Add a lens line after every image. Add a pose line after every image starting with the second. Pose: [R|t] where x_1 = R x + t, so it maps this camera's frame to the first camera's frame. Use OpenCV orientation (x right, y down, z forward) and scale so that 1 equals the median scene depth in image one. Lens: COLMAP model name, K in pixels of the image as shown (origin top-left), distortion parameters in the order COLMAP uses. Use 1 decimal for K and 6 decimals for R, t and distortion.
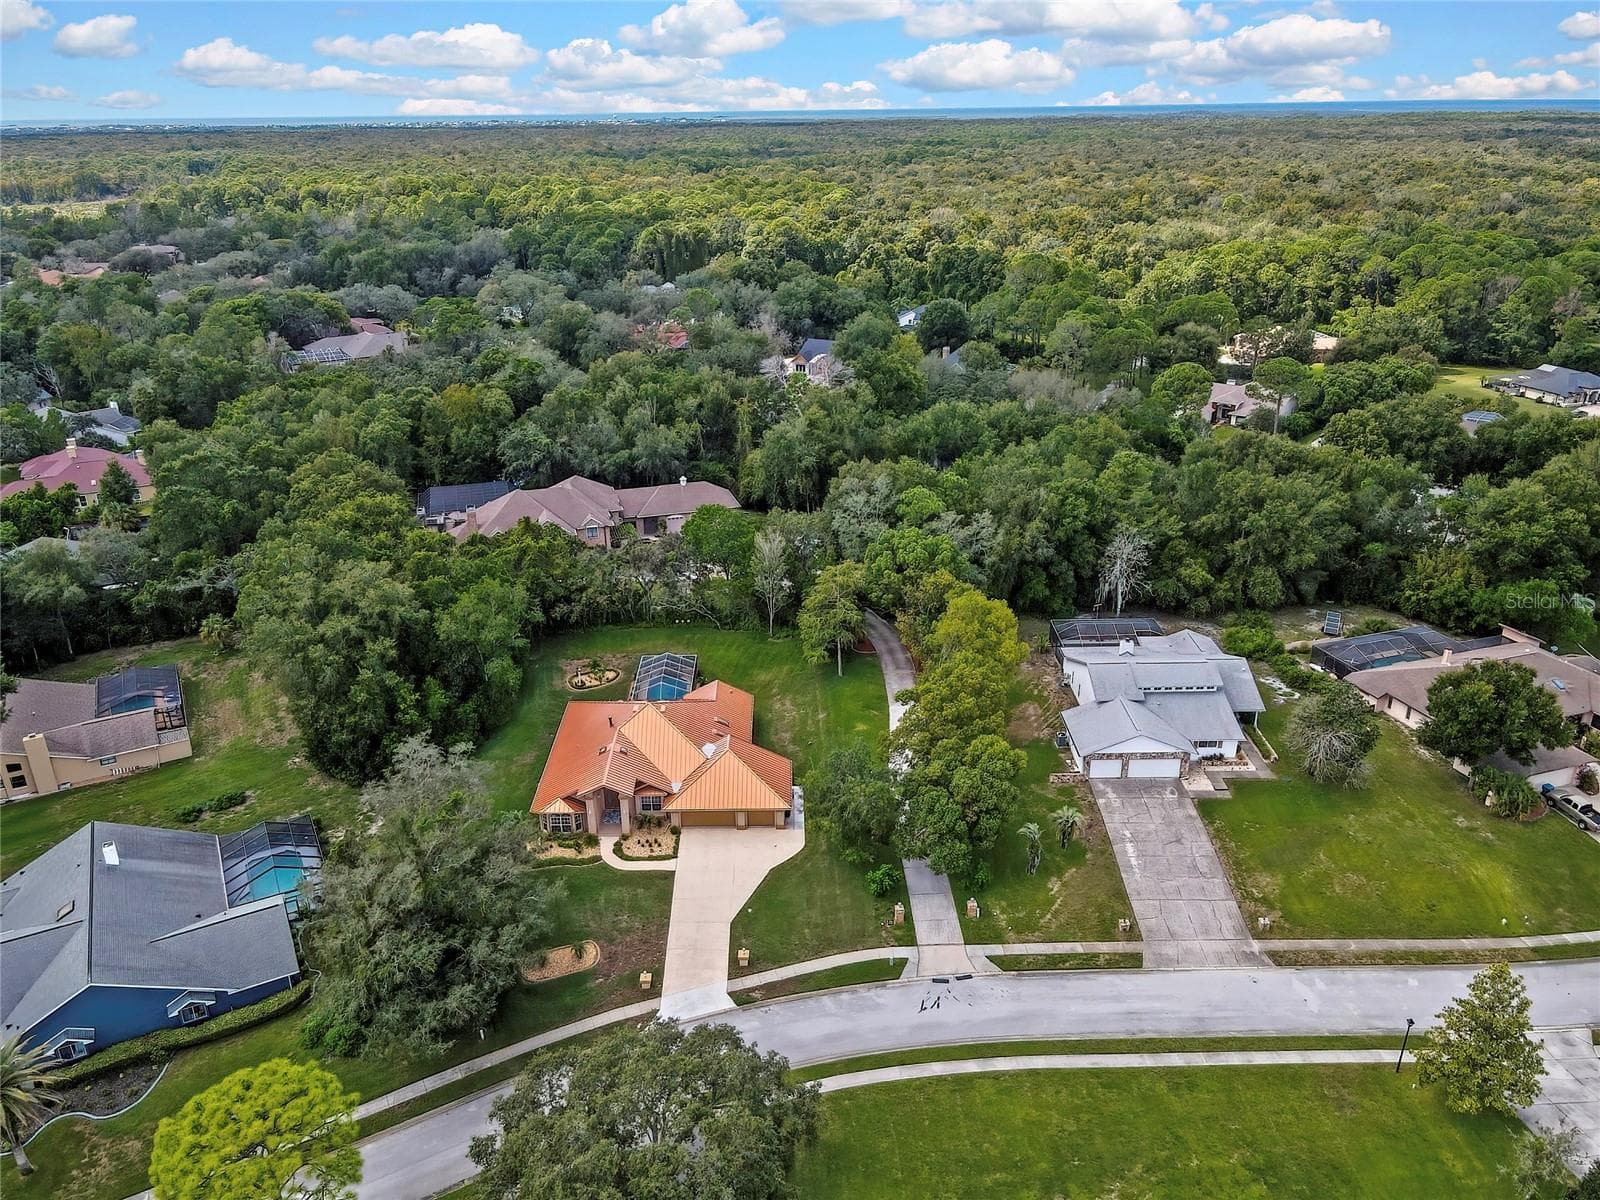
lens RADIAL K [[1226.3, 0, 800.0], [0, 1226.3, 600.0], [0, 0, 1]] dist [0.000576, 0.011027]
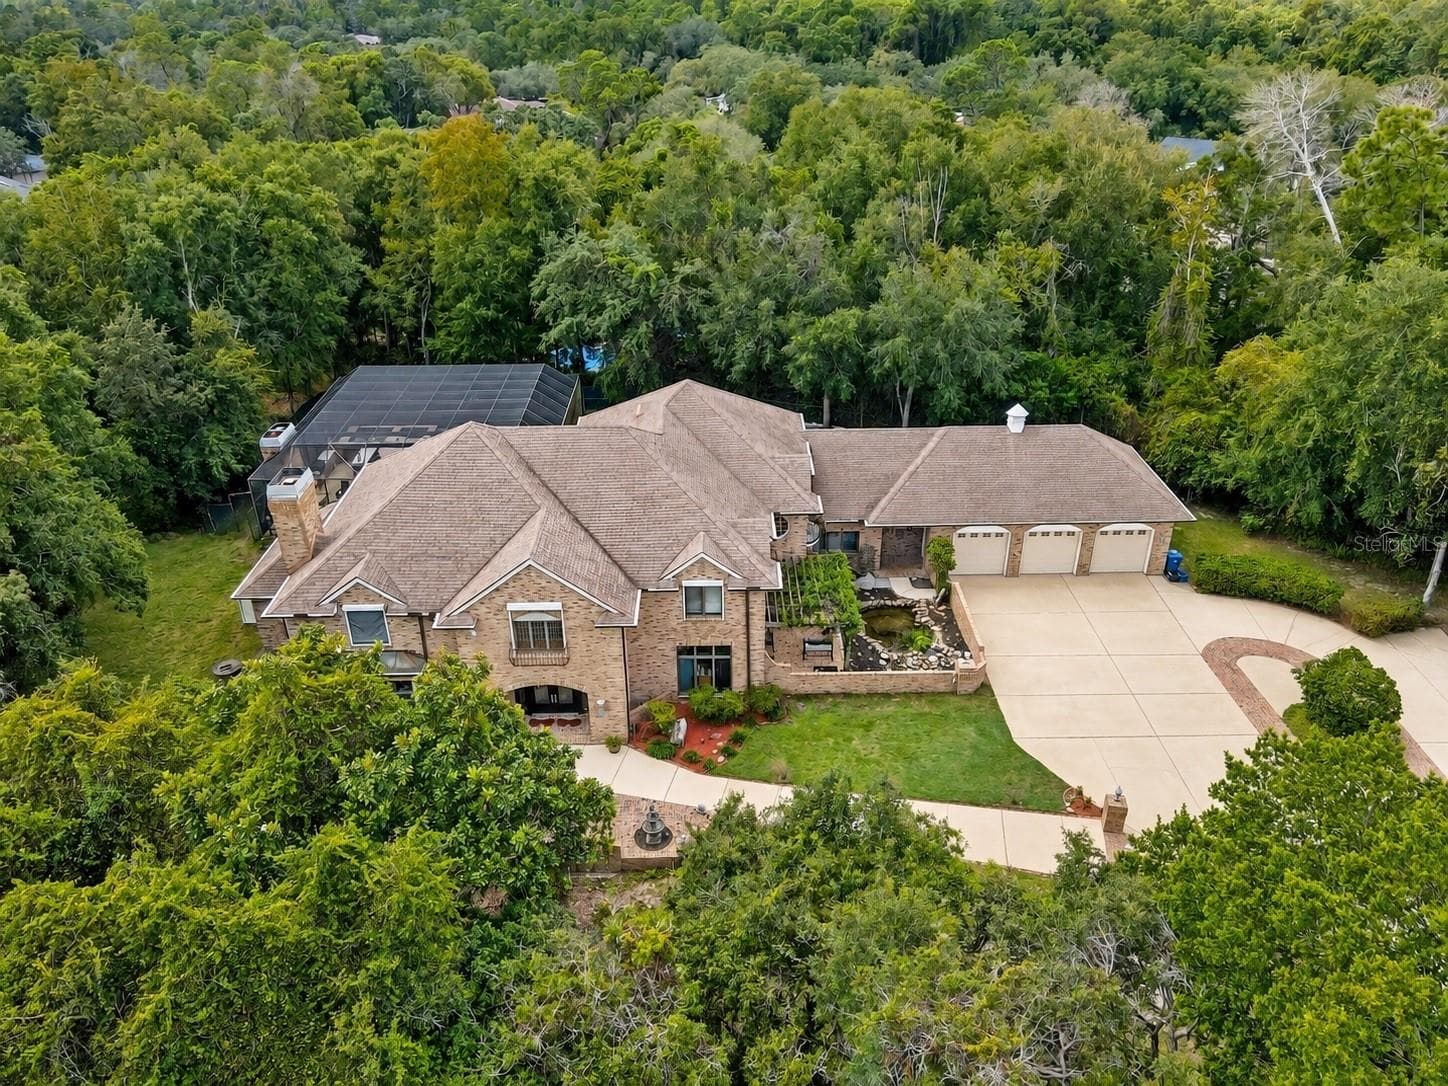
lens RADIAL K [[1115.1, 0, 728.7], [0, 1115.1, 528.3], [0, 0, 1]] dist [0.004795, 0.008451]
pose [[0.968625, 0.118951, -0.218214, -0.096065], [-0.100779, 0.990587, 0.092636, -0.083644], [0.227179, -0.067738, 0.971494, 0.656584]]
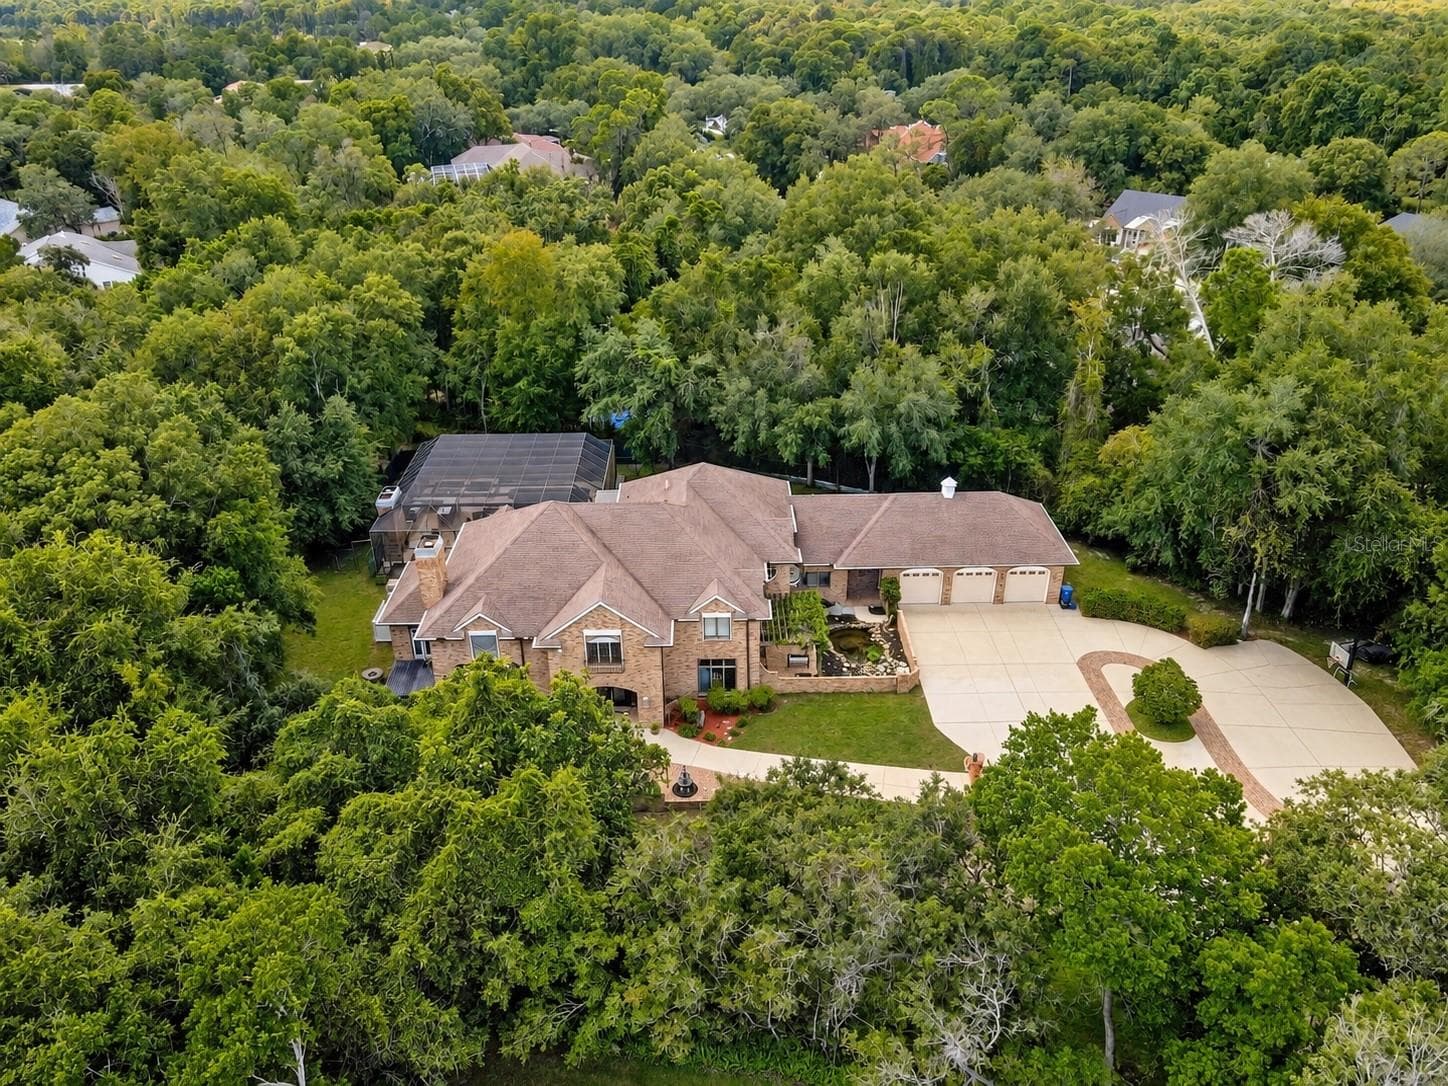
lens RADIAL K [[1109.8, 0, 724.0], [0, 1109.8, 543.0], [0, 0, 1]] dist [0.000576, 0.011027]
pose [[0.968333, 0.120529, -0.218639, -0.079550], [-0.099696, 0.989571, 0.103976, -0.105192], [0.228891, -0.078886, 0.970250, 0.566069]]
